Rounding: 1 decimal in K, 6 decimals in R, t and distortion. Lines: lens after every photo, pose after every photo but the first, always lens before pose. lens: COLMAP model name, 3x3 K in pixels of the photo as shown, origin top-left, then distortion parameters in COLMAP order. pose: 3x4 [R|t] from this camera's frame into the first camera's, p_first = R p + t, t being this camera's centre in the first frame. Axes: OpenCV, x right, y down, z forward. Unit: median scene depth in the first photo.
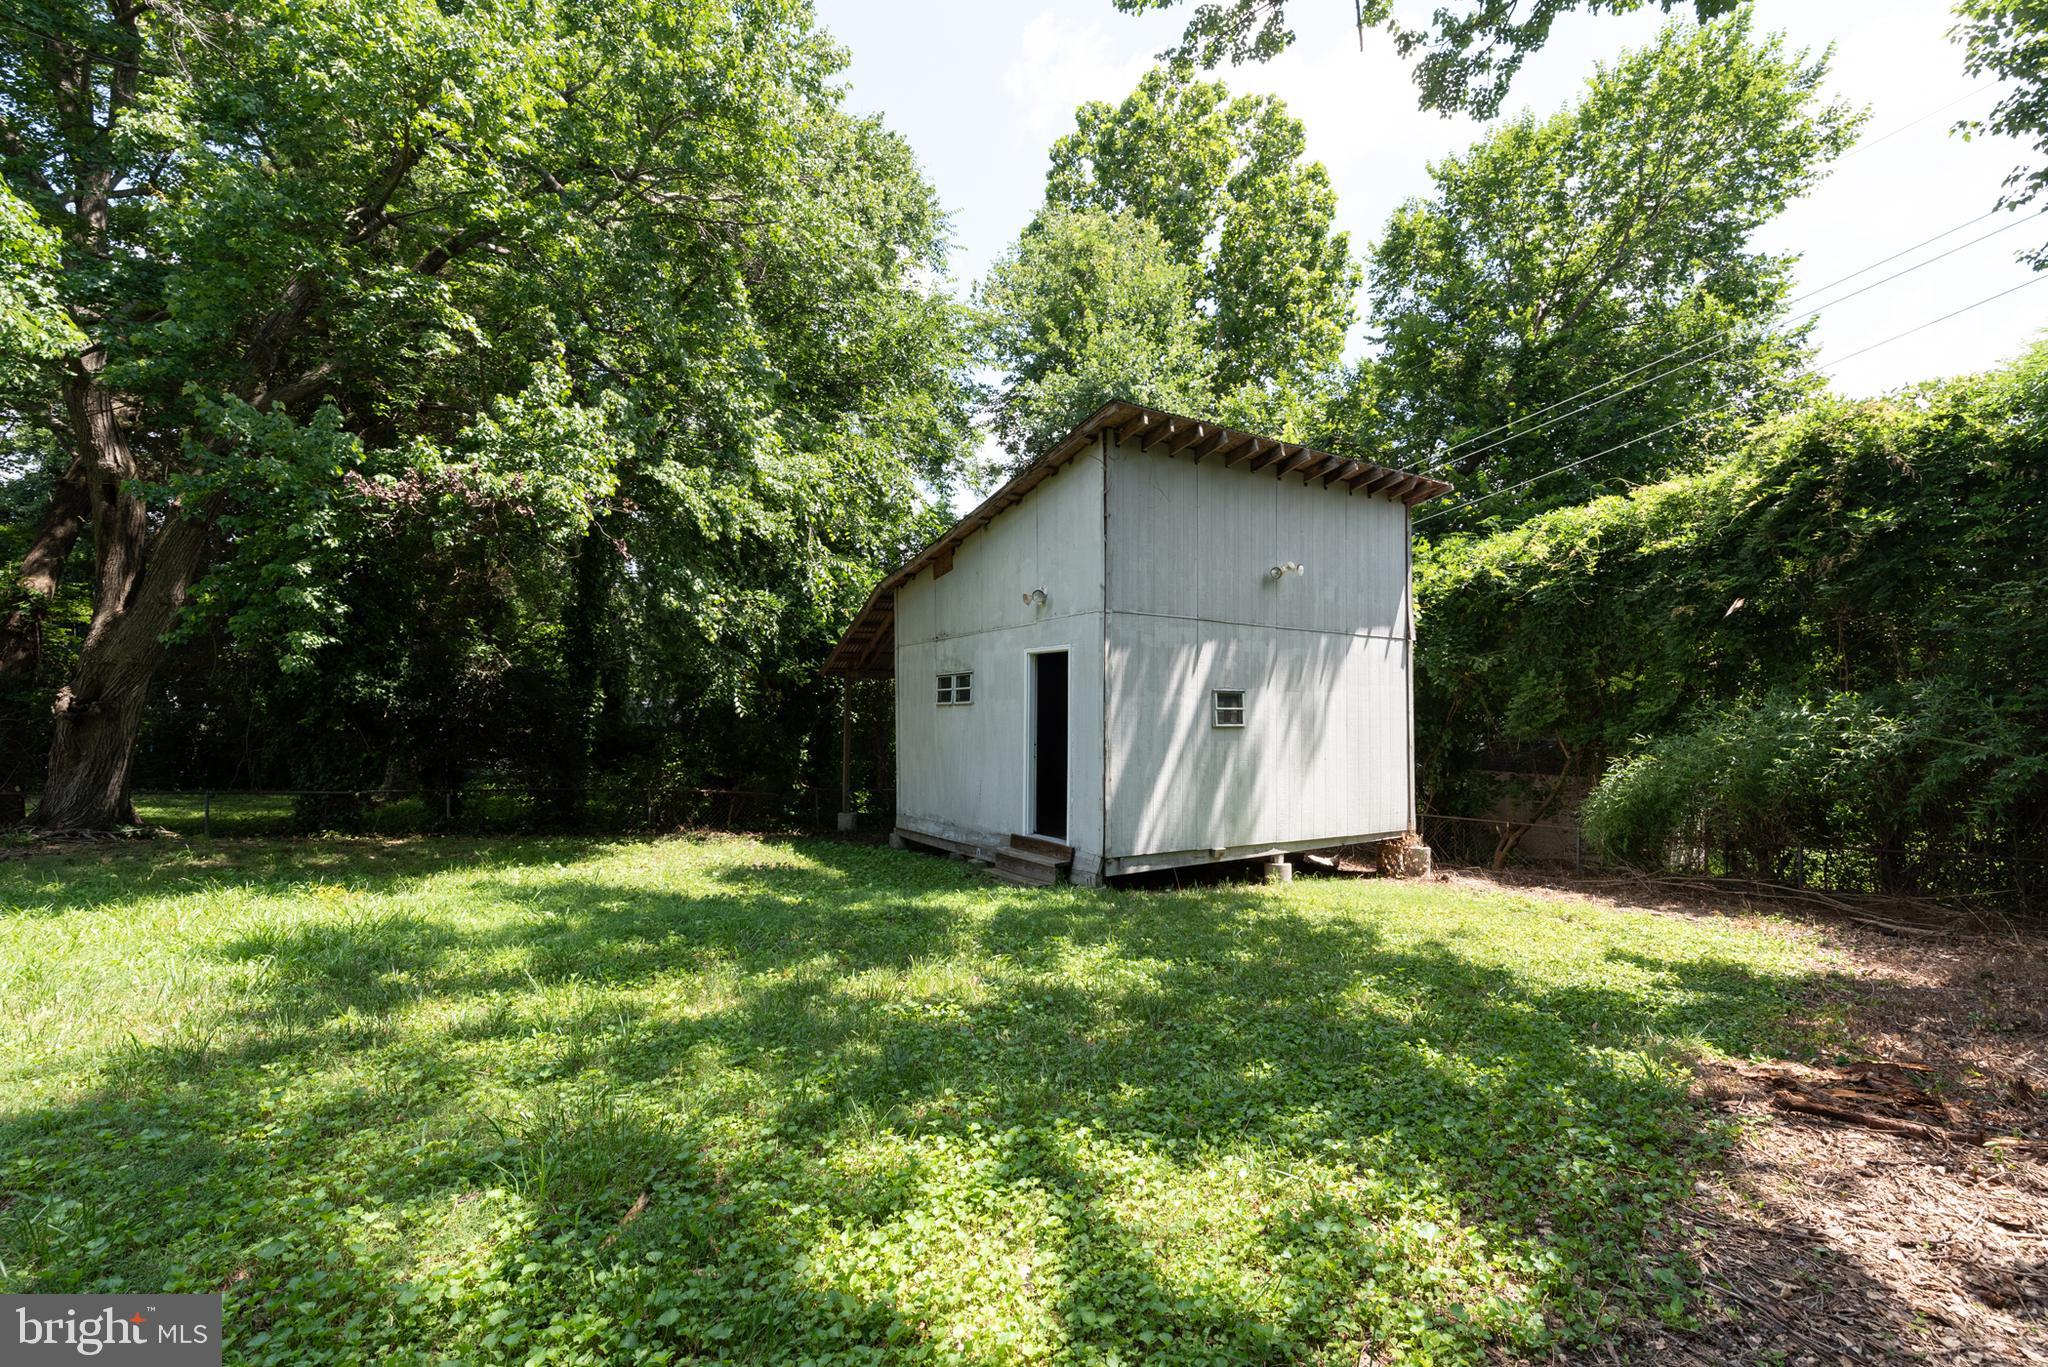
lens RADIAL K [[896.6, 0, 1003.7], [0, 896.6, 709.4], [0, 0, 1]] dist [-0.000116, -0.000013]
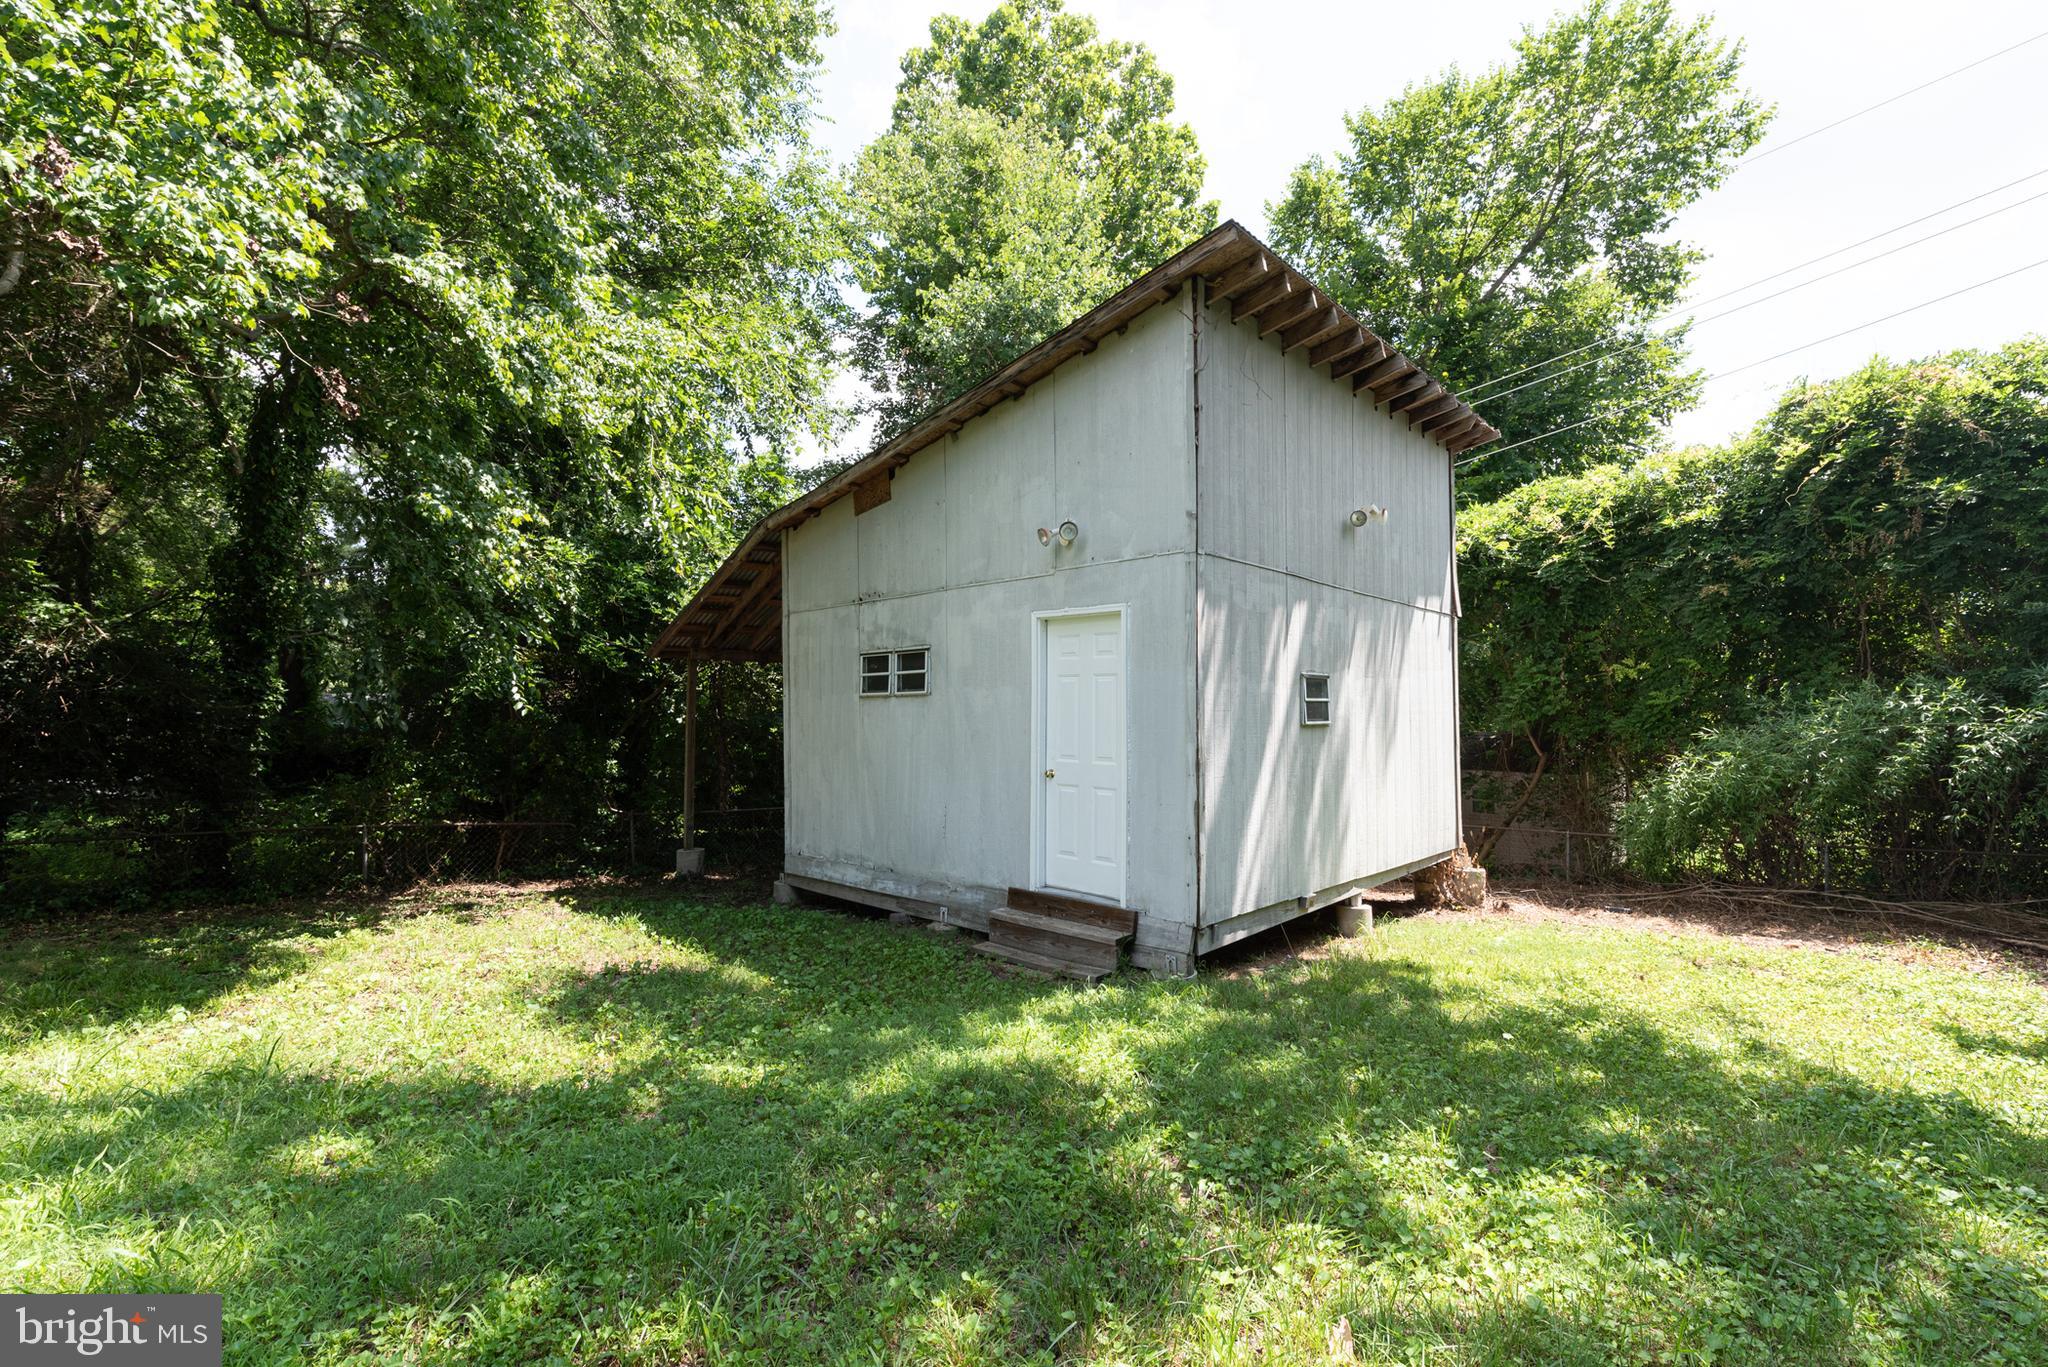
lens RADIAL K [[896.2, 0, 1031.9], [0, 896.2, 691.8], [0, 0, 1]] dist [-0.001081, -0.000361]
pose [[0.961648, -0.000241, 0.274286, -0.138589], [0.004164, 0.999897, -0.013720, 0.001554], [-0.274254, 0.014336, 0.961550, 0.303886]]
